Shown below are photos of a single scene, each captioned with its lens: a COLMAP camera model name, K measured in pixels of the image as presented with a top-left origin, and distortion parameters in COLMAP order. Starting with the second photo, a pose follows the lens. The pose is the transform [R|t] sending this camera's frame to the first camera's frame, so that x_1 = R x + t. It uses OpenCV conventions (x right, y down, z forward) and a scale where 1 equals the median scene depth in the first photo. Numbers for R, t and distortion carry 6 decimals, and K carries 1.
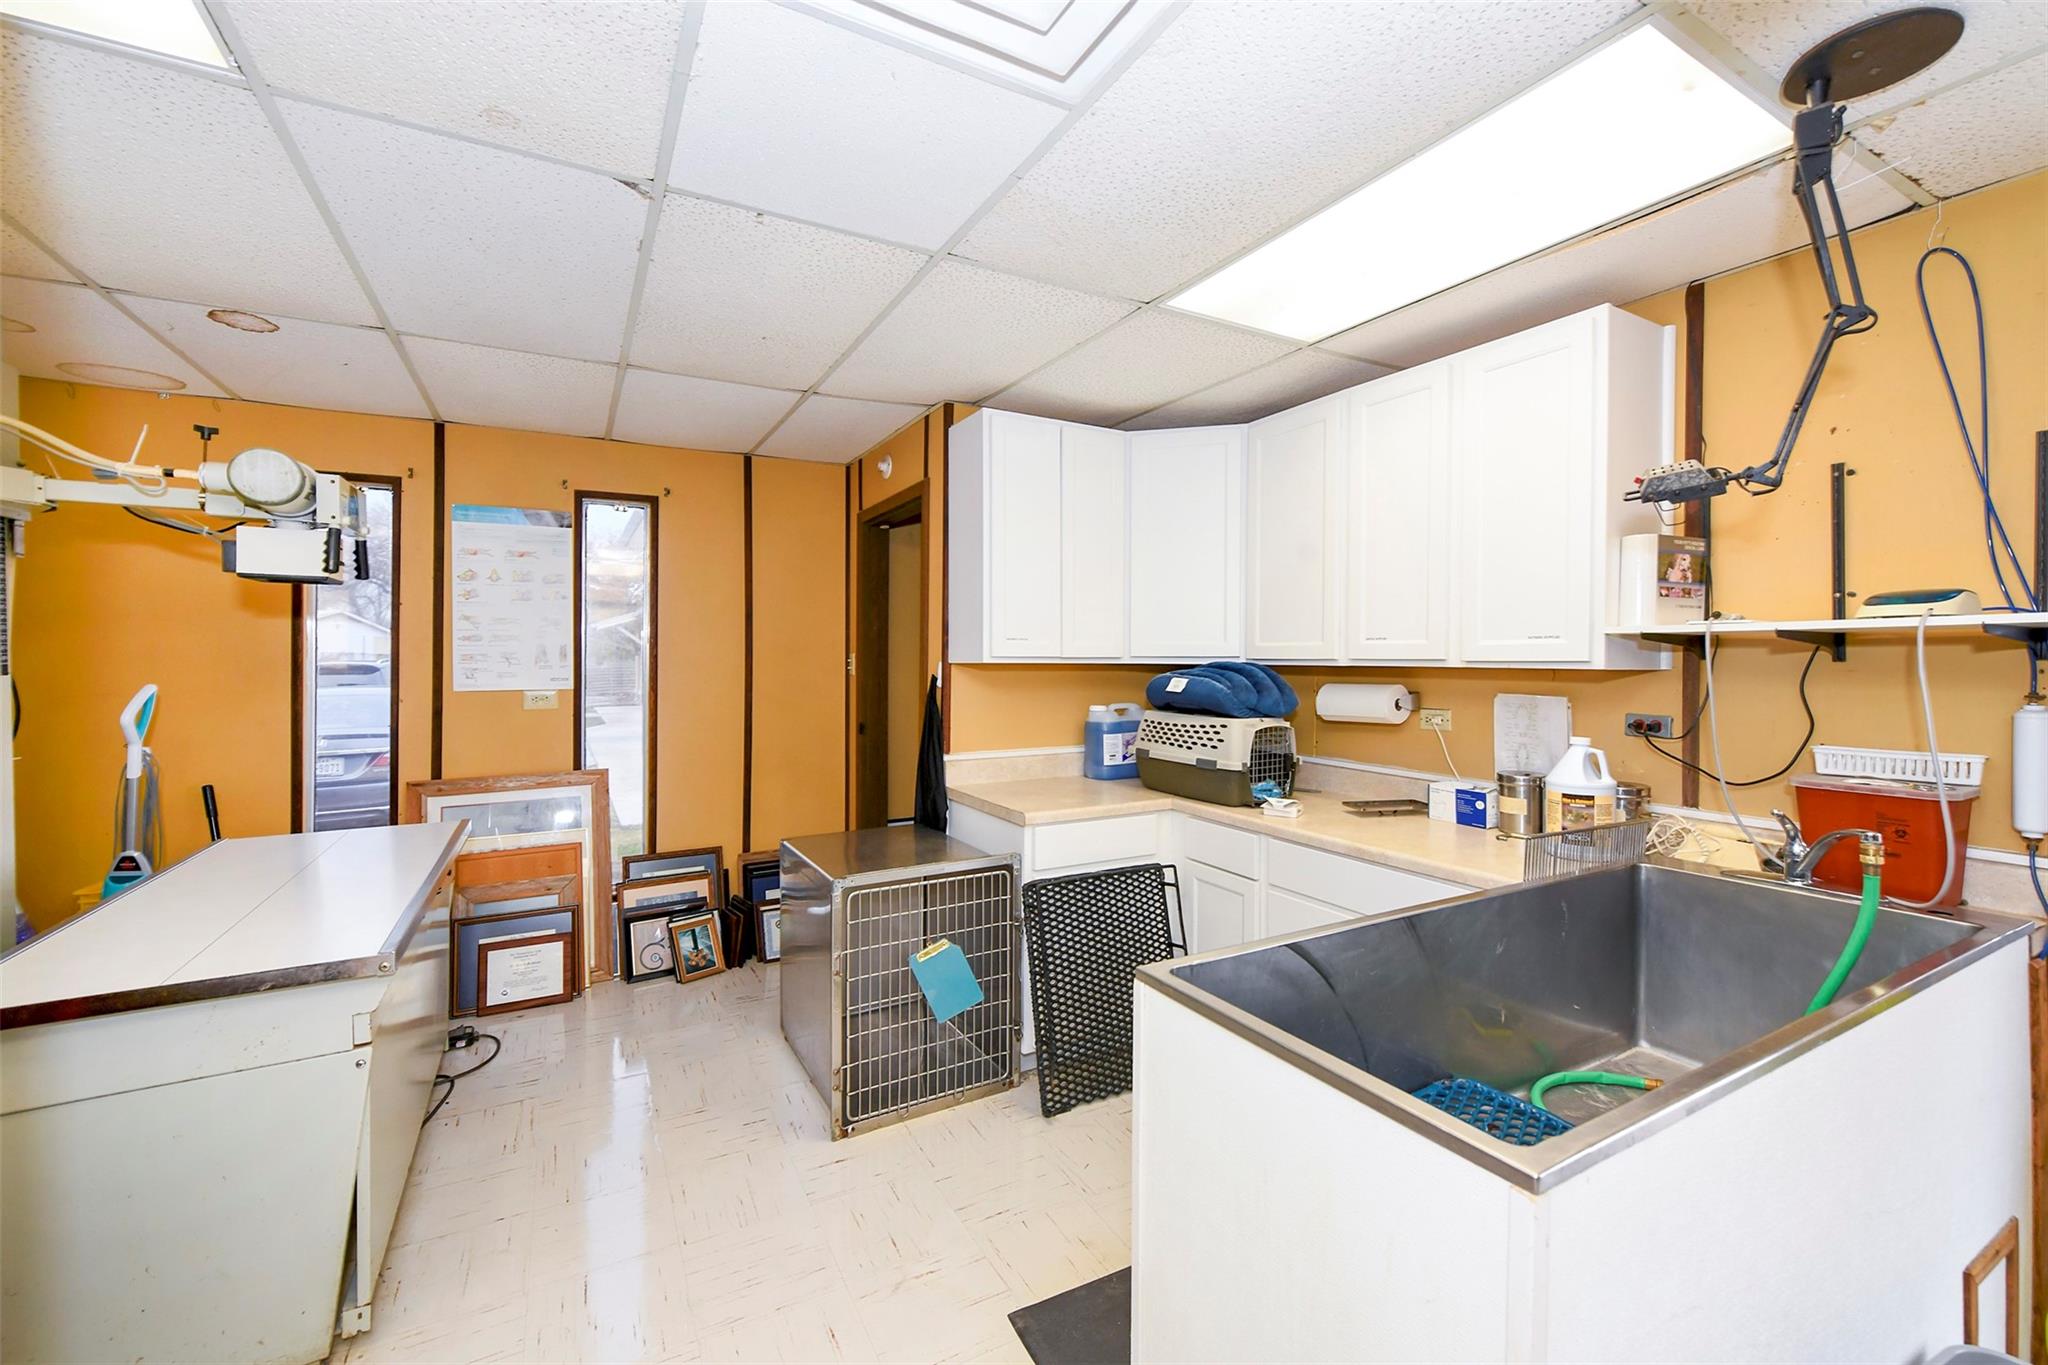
lens RADIAL K [[822.4, 0, 1026.0], [0, 822.4, 655.5], [0, 0, 1]] dist [-0.001328, -0.000271]
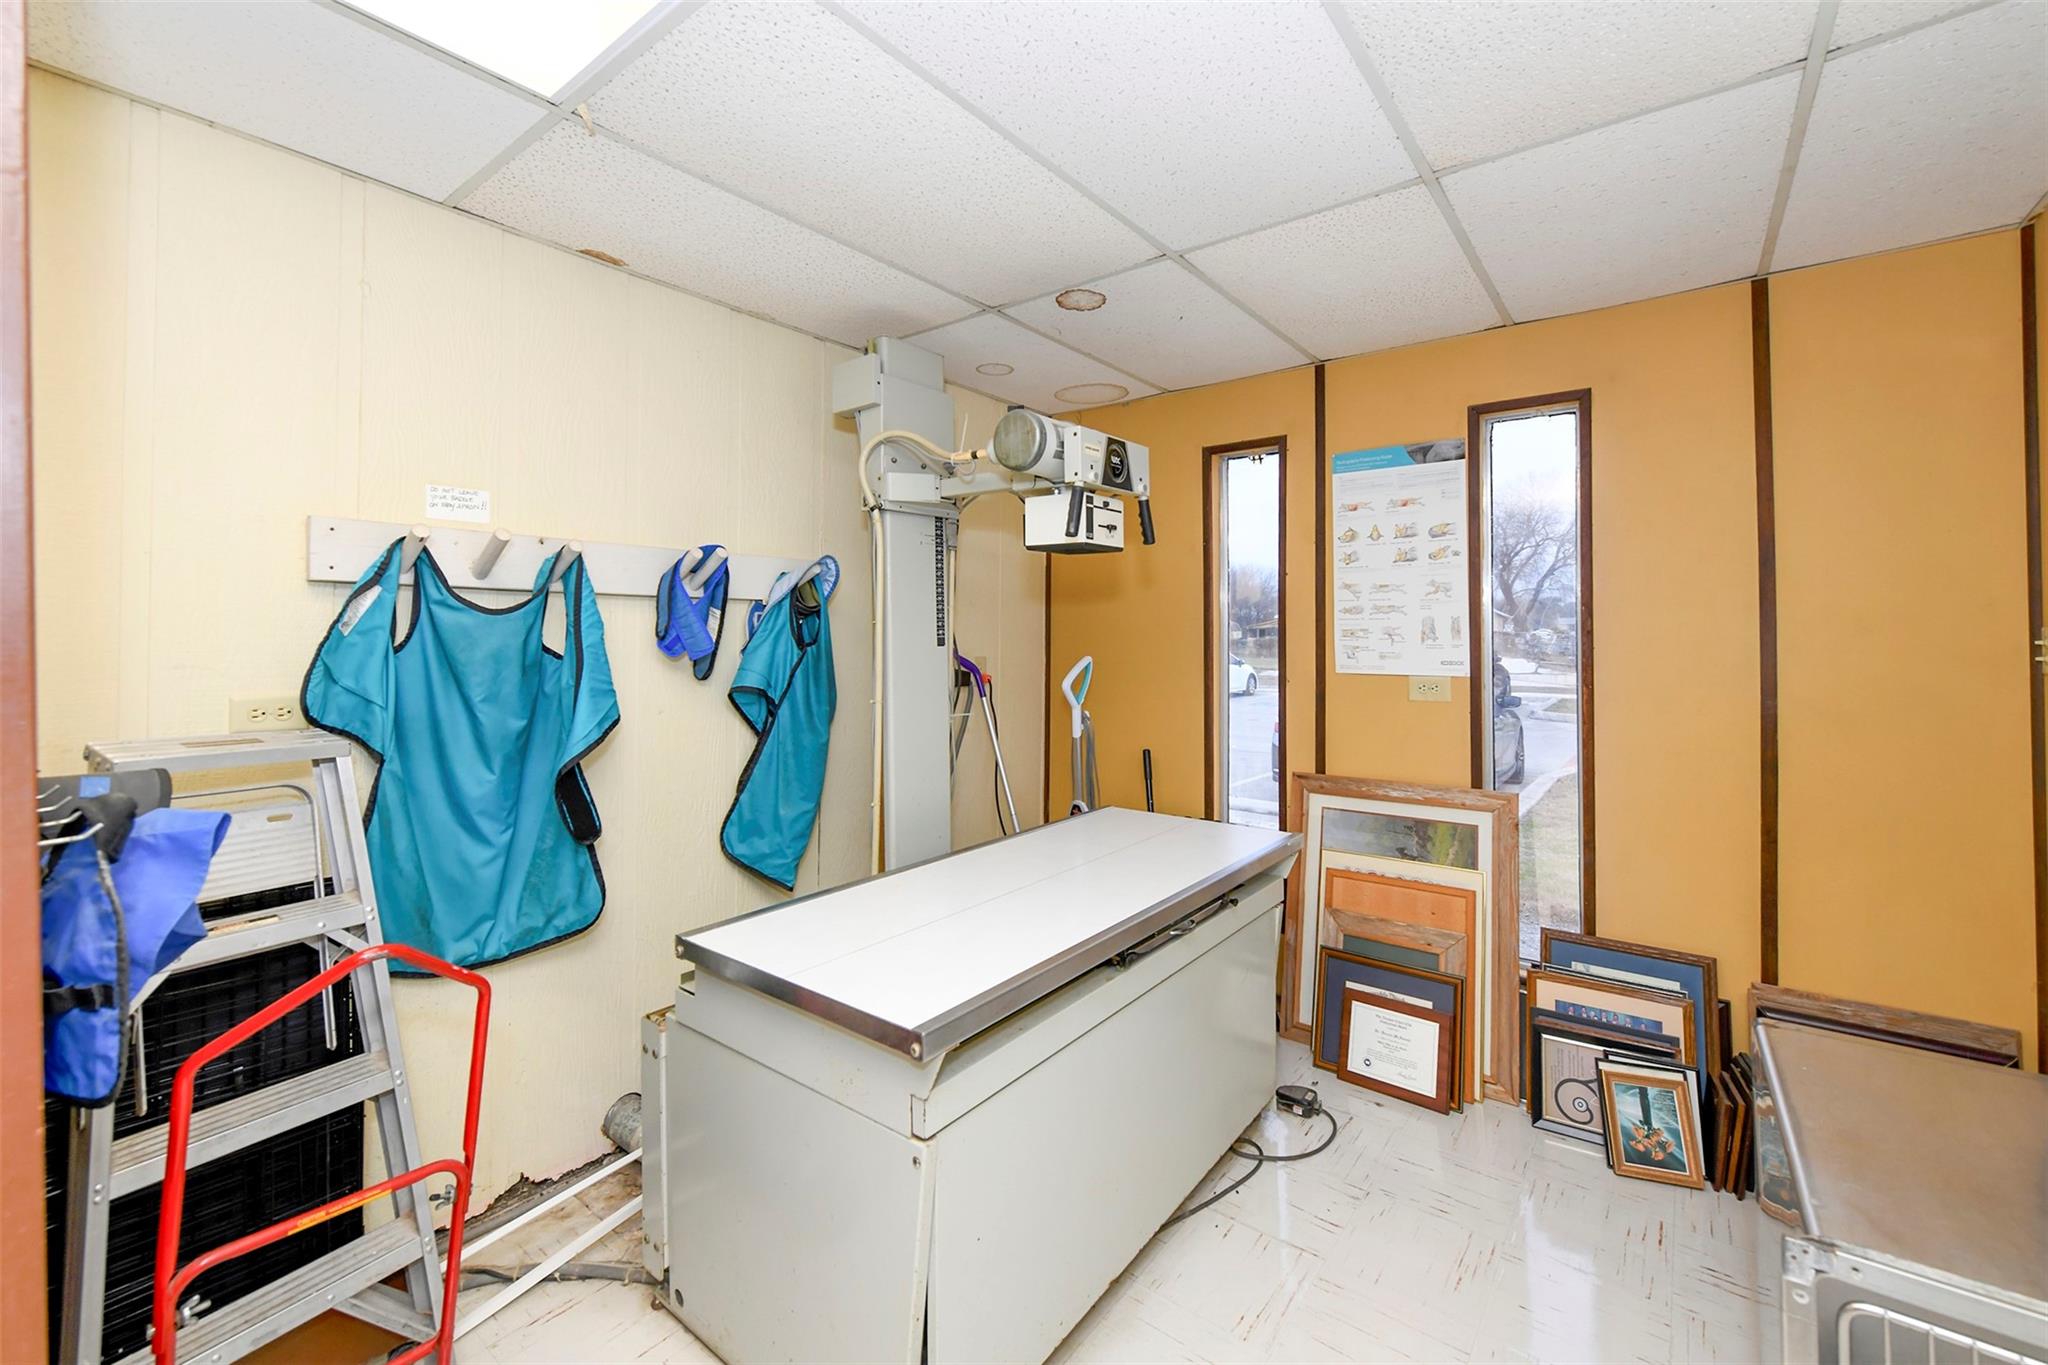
lens RADIAL K [[862.2, 0, 1031.2], [0, 862.2, 613.7], [0, 0, 1]] dist [-0.000949, 0.000085]
pose [[0.413026, -0.017344, -0.910554, -0.010865], [-0.002574, 0.999792, -0.020212, 0.000716], [0.910716, 0.010691, 0.412895, 0.336029]]
